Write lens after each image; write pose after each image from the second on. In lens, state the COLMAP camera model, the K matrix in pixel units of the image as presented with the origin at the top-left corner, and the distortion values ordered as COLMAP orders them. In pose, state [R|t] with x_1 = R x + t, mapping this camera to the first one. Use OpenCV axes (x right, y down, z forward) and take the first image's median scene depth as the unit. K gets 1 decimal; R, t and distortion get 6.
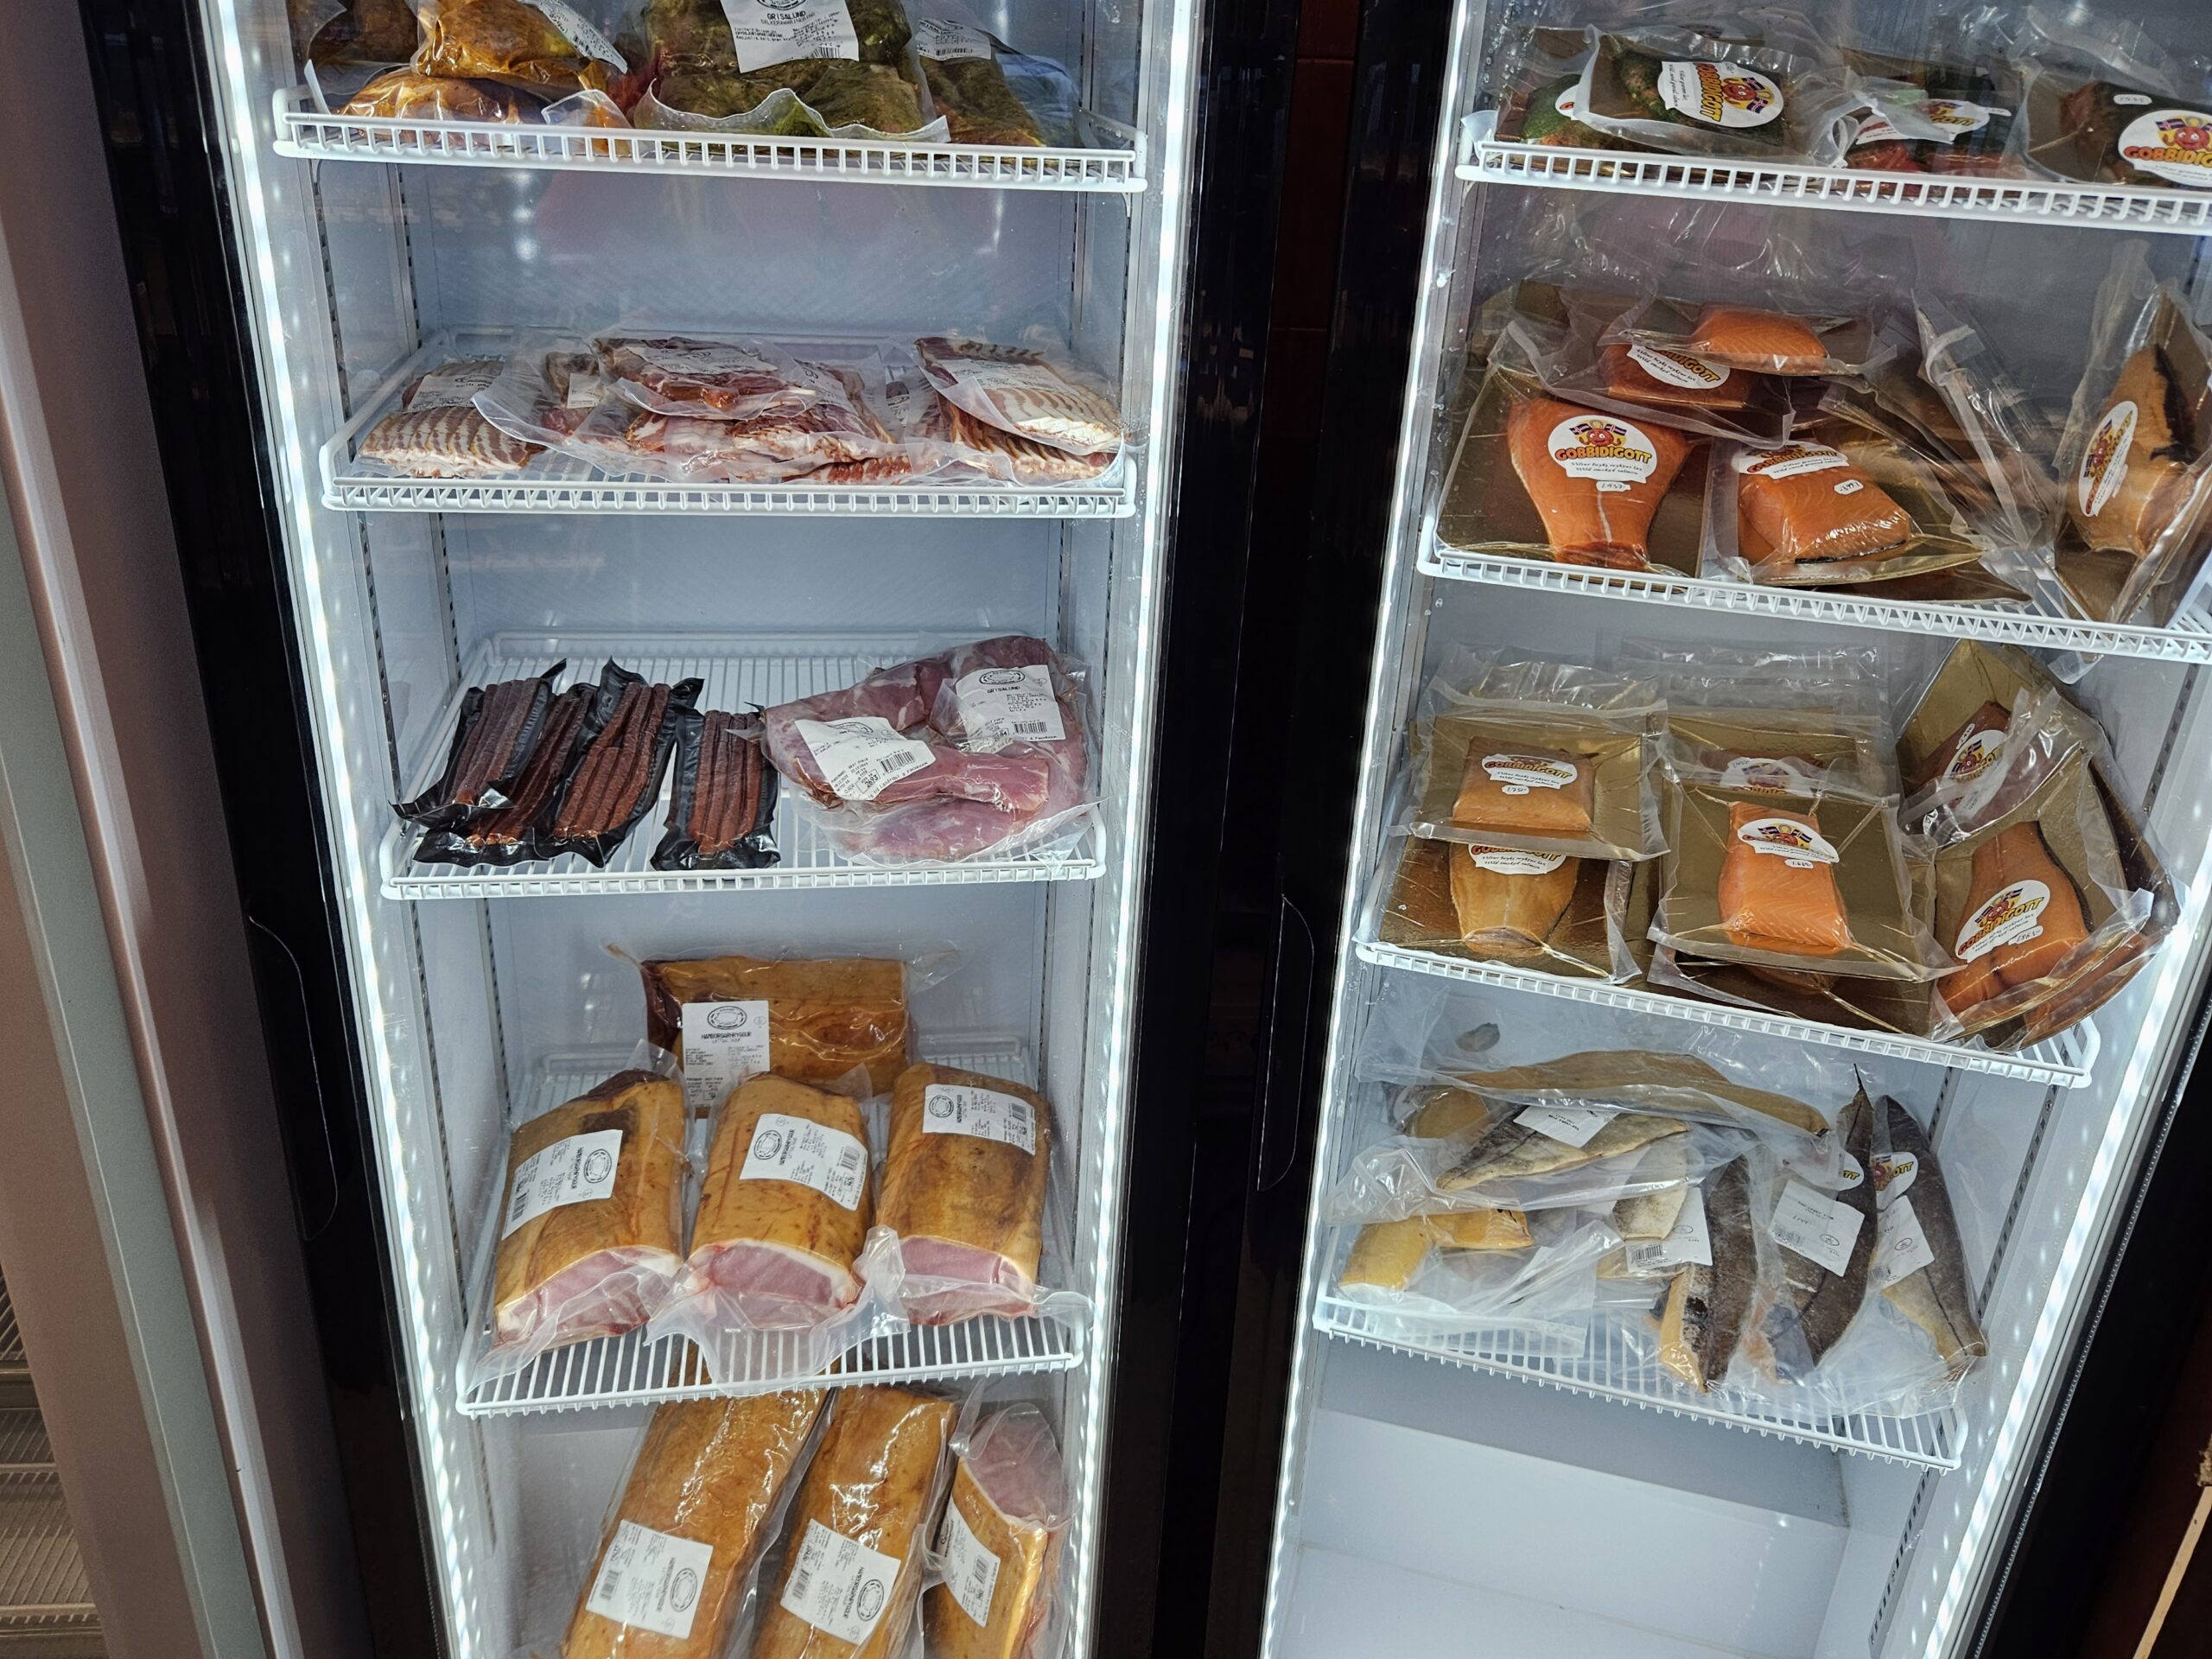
lens RADIAL K [[1728.0, 0, 1111.6], [0, 1728.0, 829.8], [0, 0, 1]] dist [0.066924, -0.059360]
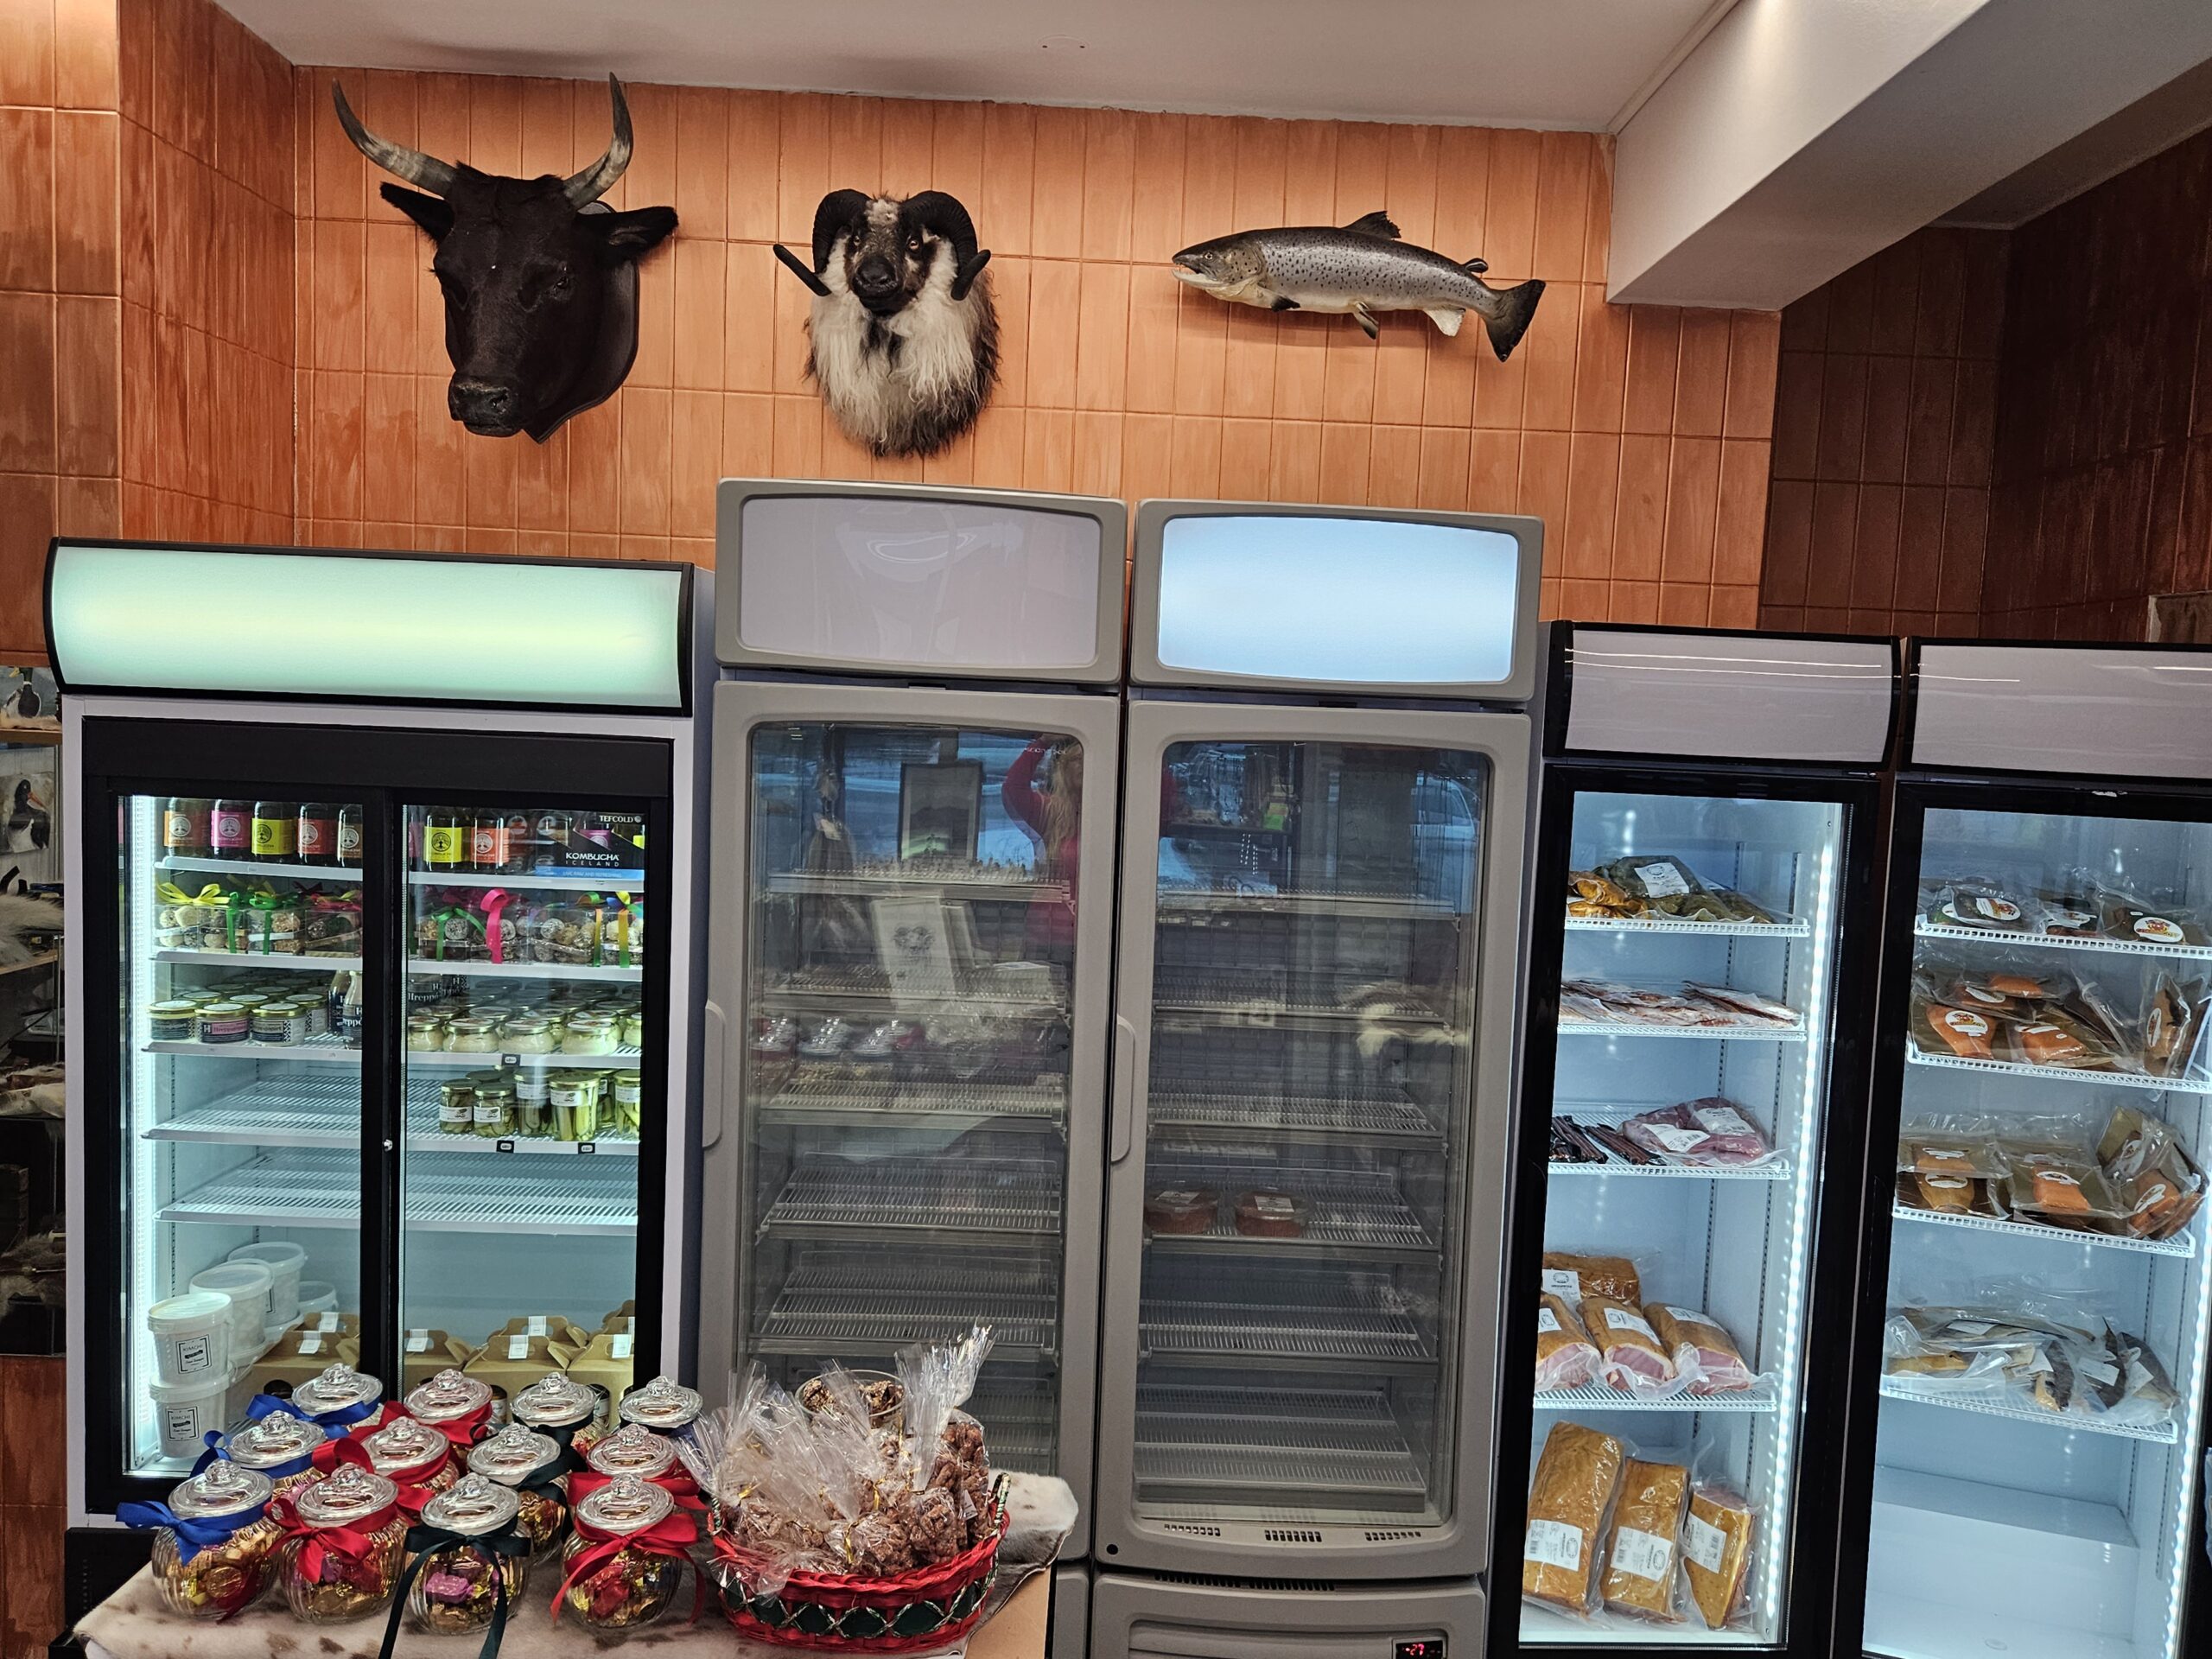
lens RADIAL K [[1728.0, 0, 1117.4], [0, 1728.0, 834.6], [0, 0, 1]] dist [0.066924, -0.059360]
pose [[0.997365, 0.000228, -0.072552, -0.842786], [-0.025799, 0.935754, -0.351710, 0.504336], [0.067811, 0.352655, 0.933293, -1.753876]]
